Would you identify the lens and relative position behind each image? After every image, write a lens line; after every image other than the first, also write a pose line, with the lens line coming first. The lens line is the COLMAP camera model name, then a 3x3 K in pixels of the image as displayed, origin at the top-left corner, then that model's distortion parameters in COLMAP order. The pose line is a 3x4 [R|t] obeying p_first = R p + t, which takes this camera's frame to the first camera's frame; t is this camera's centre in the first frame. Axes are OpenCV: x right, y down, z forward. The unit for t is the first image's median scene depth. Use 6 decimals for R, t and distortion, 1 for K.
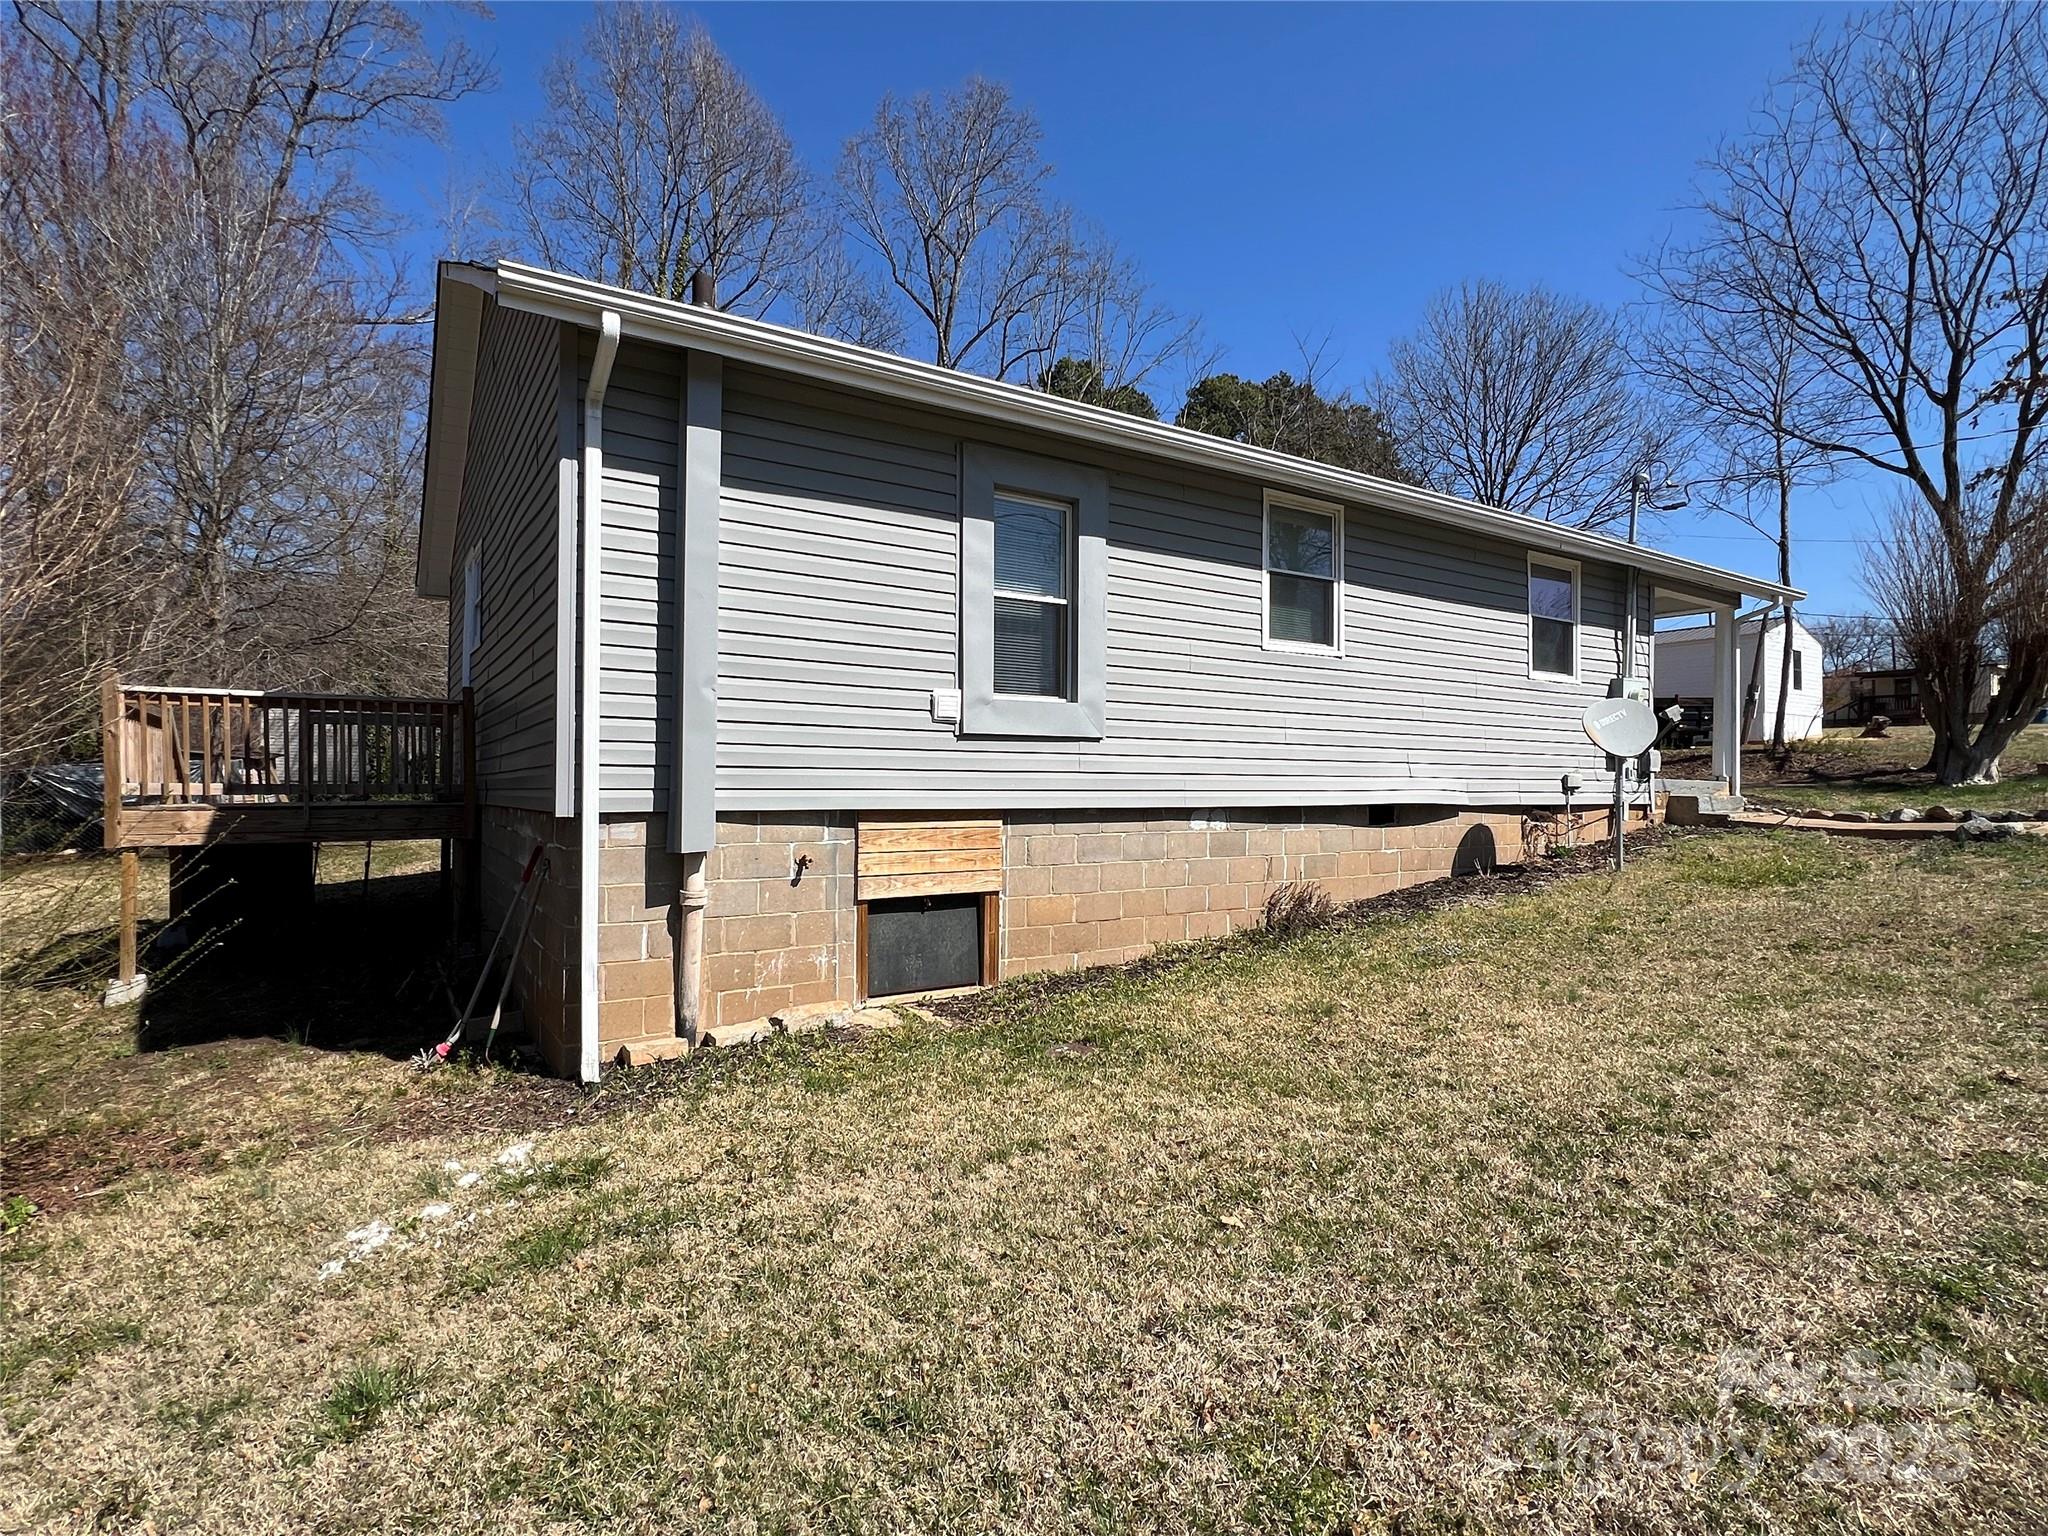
lens RADIAL K [[1015.1, 0, 1024.0], [0, 1015.1, 768.0], [0, 0, 1]] dist [-0.000610, -0.000386]
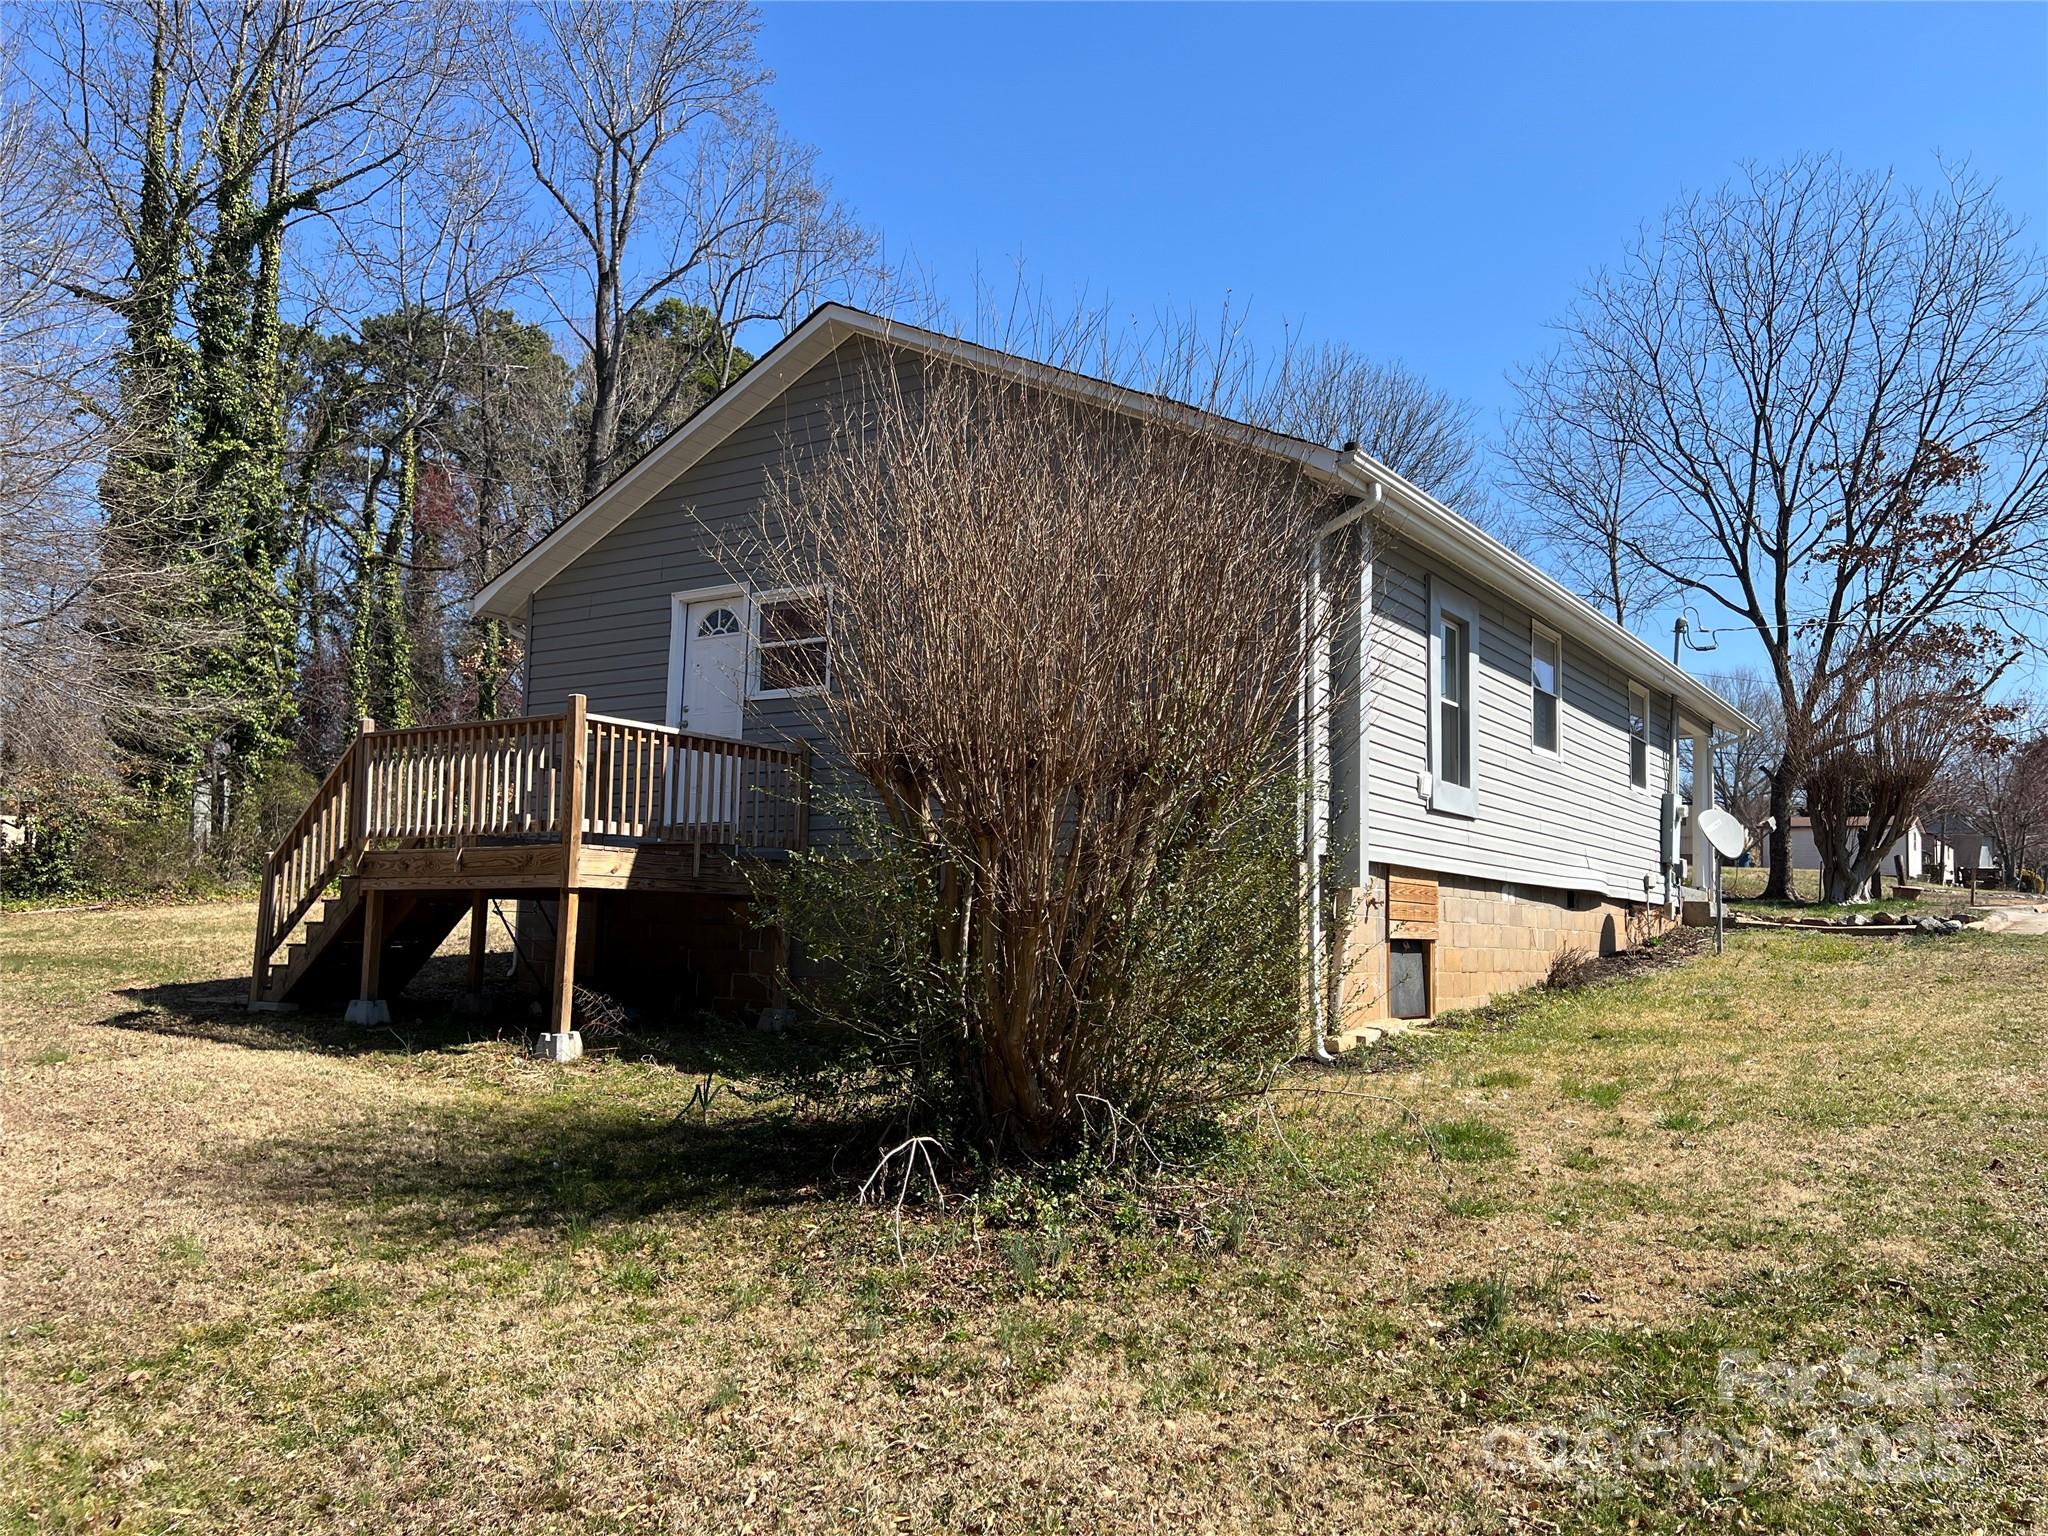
lens RADIAL K [[1532.7, 0, 1014.1], [0, 1532.7, 784.7], [0, 0, 1]] dist [0.092427, -0.109213]
pose [[0.923516, 0.055458, 0.379528, -1.020969], [-0.026759, 0.996397, -0.080483, 0.083612], [-0.382624, 0.064172, 0.921673, -0.441832]]
